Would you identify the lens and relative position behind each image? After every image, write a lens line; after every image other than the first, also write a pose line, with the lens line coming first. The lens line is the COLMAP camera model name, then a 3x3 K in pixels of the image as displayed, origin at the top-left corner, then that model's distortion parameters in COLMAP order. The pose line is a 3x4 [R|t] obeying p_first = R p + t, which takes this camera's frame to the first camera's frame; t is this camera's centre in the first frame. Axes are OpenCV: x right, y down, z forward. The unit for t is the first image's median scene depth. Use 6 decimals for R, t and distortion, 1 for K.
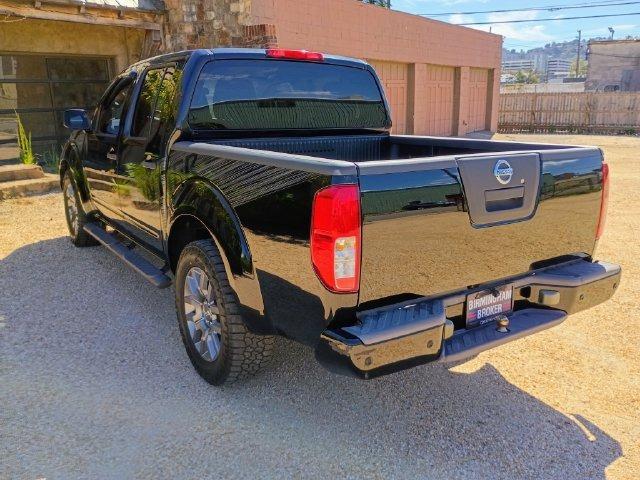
lens RADIAL K [[552.5, 0, 317.0], [0, 552.5, 241.2], [0, 0, 1]] dist [0.063635, -0.090227]
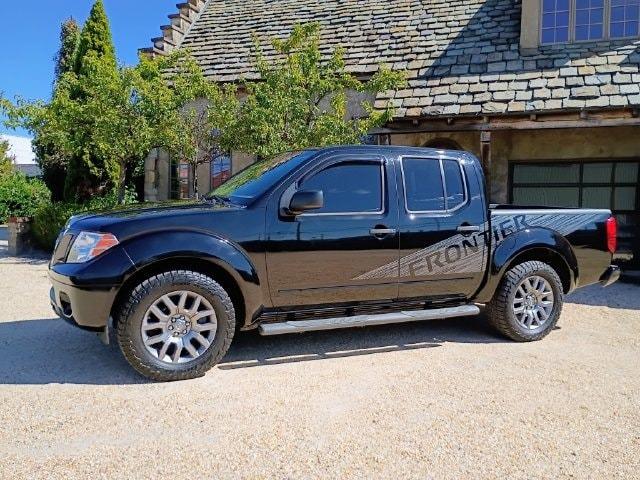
lens RADIAL K [[552.5, 0, 329.1], [0, 552.5, 244.5], [0, 0, 1]] dist [0.063635, -0.090227]
pose [[0.246653, 0.075469, -0.966161, 0.424790], [-0.271406, 0.962447, 0.005891, -0.061216], [0.930323, 0.260769, 0.257873, 0.335537]]
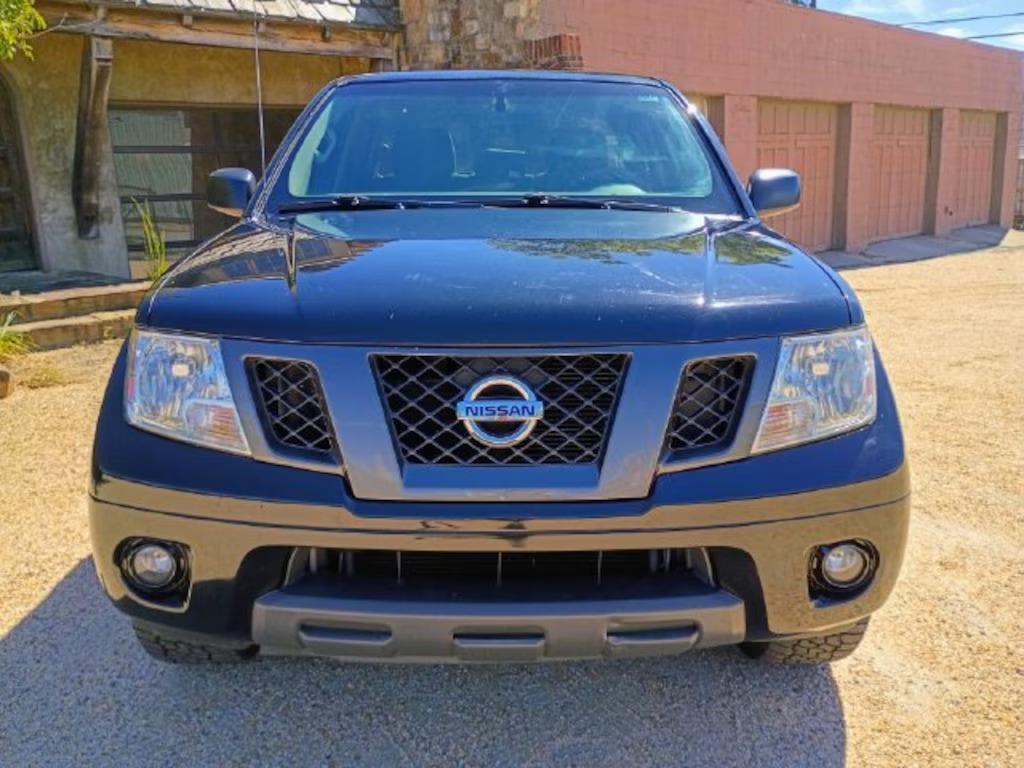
lens RADIAL K [[884.0, 0, 501.5], [0, 884.0, 388.4], [0, 0, 1]] dist [0.063635, -0.090227]
pose [[0.978678, 0.026734, -0.203652, 0.037068], [-0.031758, 0.999266, -0.021443, -0.011005], [0.202929, 0.027454, 0.978808, 0.108052]]
